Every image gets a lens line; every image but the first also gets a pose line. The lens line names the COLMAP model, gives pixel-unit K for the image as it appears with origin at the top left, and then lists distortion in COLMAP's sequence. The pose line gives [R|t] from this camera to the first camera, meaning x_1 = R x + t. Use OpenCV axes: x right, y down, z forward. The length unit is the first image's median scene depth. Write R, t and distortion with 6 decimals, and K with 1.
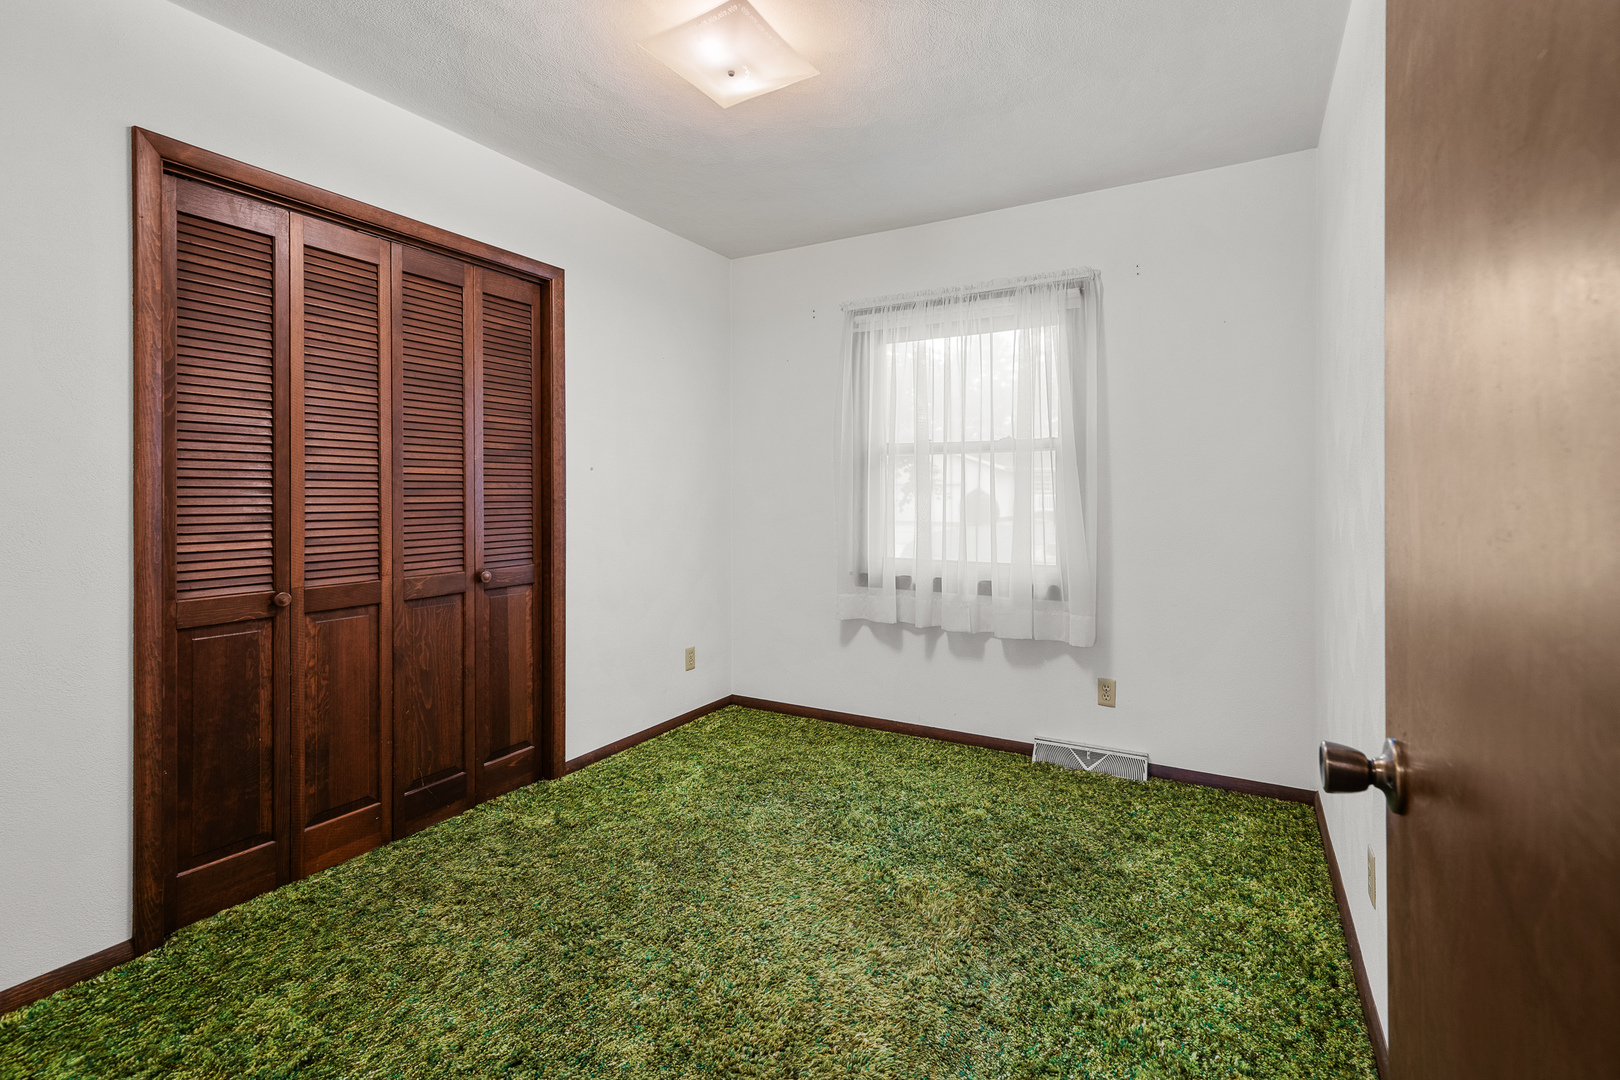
lens RADIAL K [[706.7, 0, 831.9], [0, 706.7, 490.5], [0, 0, 1]] dist [-0.003456, 0.001822]
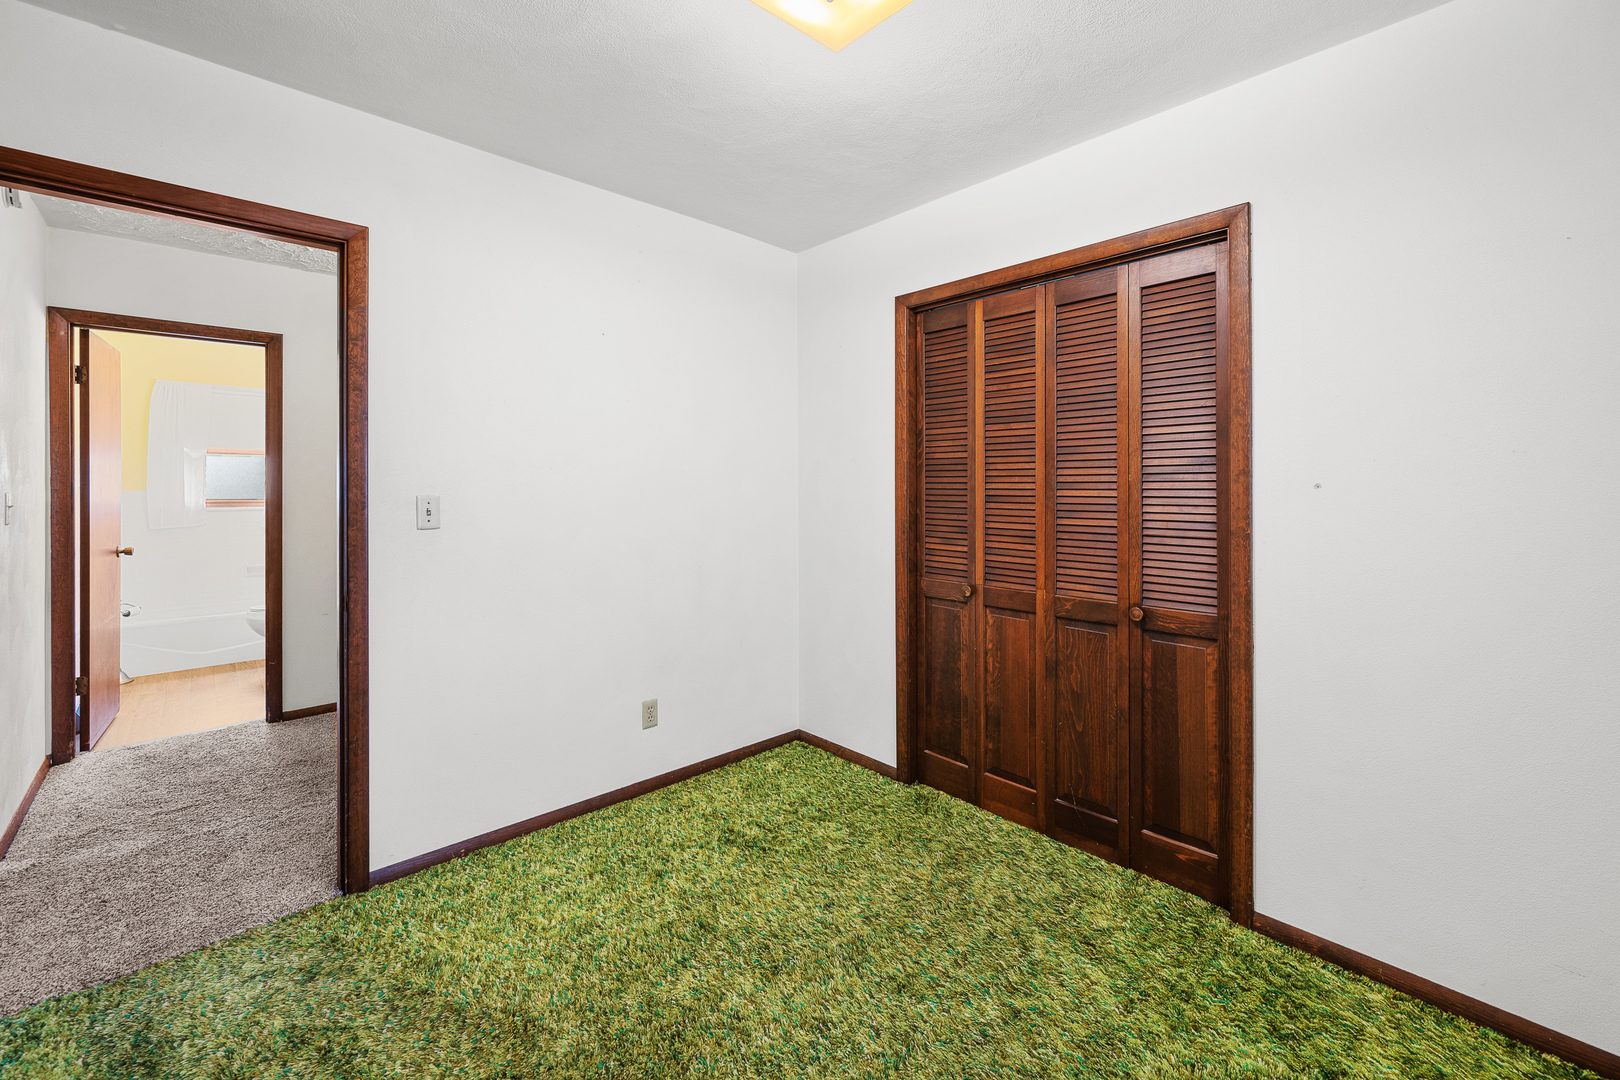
lens RADIAL K [[659.4, 0, 837.2], [0, 659.4, 487.7], [0, 0, 1]] dist [0.000219, -0.001556]
pose [[-0.282099, 0.000043, -0.959385, 0.438289], [-0.000019, 1.000000, 0.000050, -0.037250], [0.959385, 0.000032, -0.282099, 0.970414]]
